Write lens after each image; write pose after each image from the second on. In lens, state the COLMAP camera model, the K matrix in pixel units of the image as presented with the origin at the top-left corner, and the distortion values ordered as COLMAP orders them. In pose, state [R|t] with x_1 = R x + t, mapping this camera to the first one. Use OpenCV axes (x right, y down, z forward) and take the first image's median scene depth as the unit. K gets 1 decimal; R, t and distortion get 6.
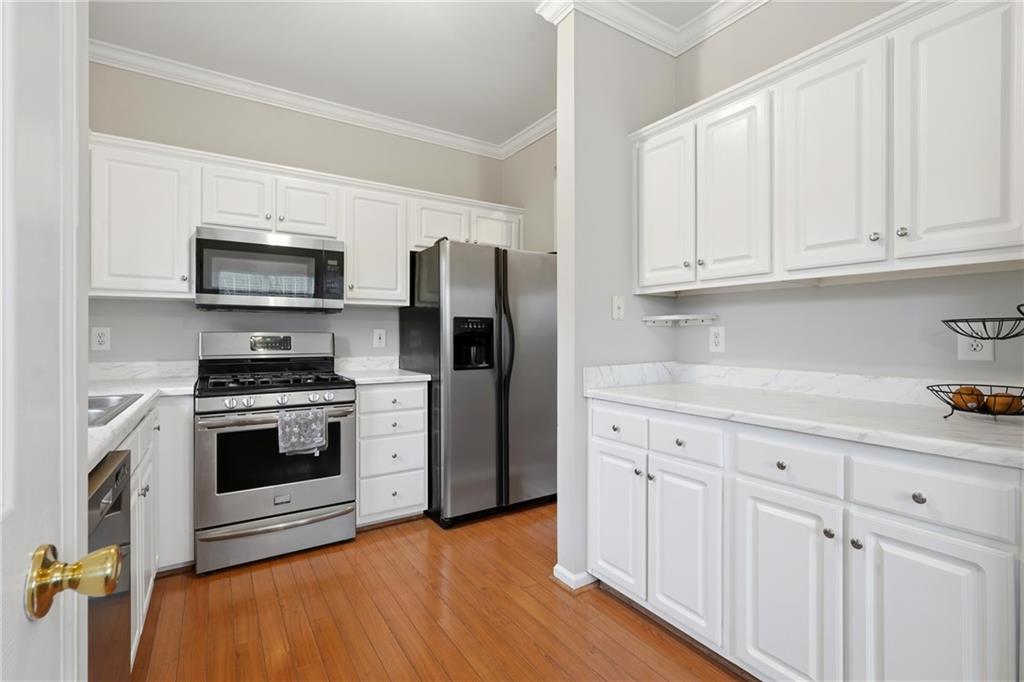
lens RADIAL K [[472.6, 0, 514.3], [0, 472.6, 333.6], [0, 0, 1]] dist [0.000097, 0.000249]
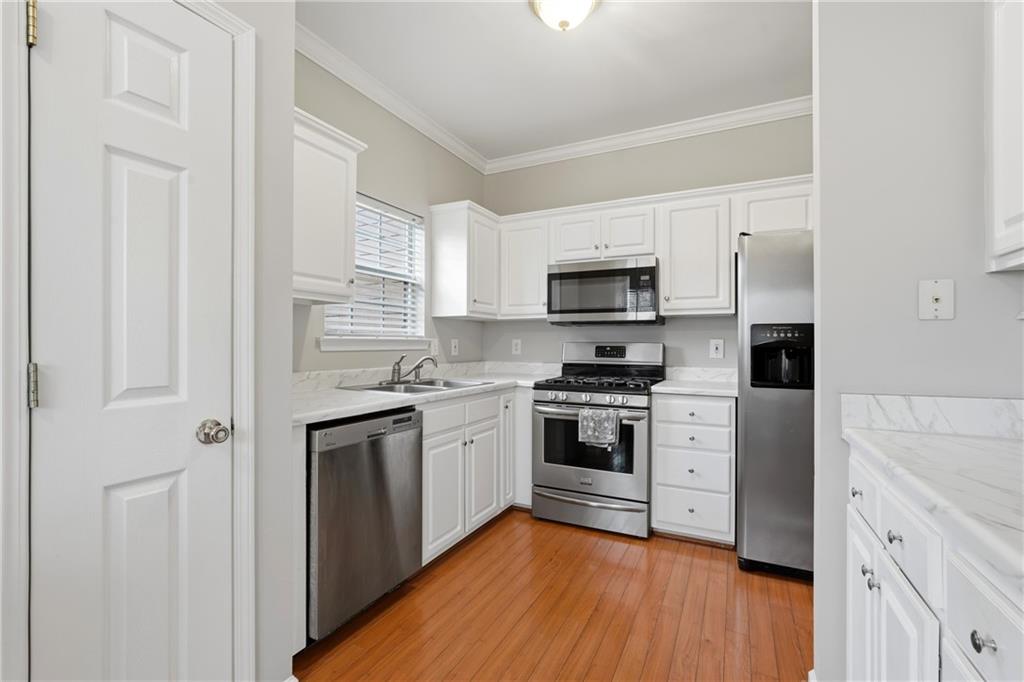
lens RADIAL K [[449.1, 0, 512.3], [0, 449.1, 342.9], [0, 0, 1]] dist [-0.002858, -0.000551]
pose [[0.505421, 0.000195, -0.862873, 0.376758], [-0.003549, 0.999992, -0.001853, 0.001337], [0.862865, 0.003999, 0.505418, 0.239986]]
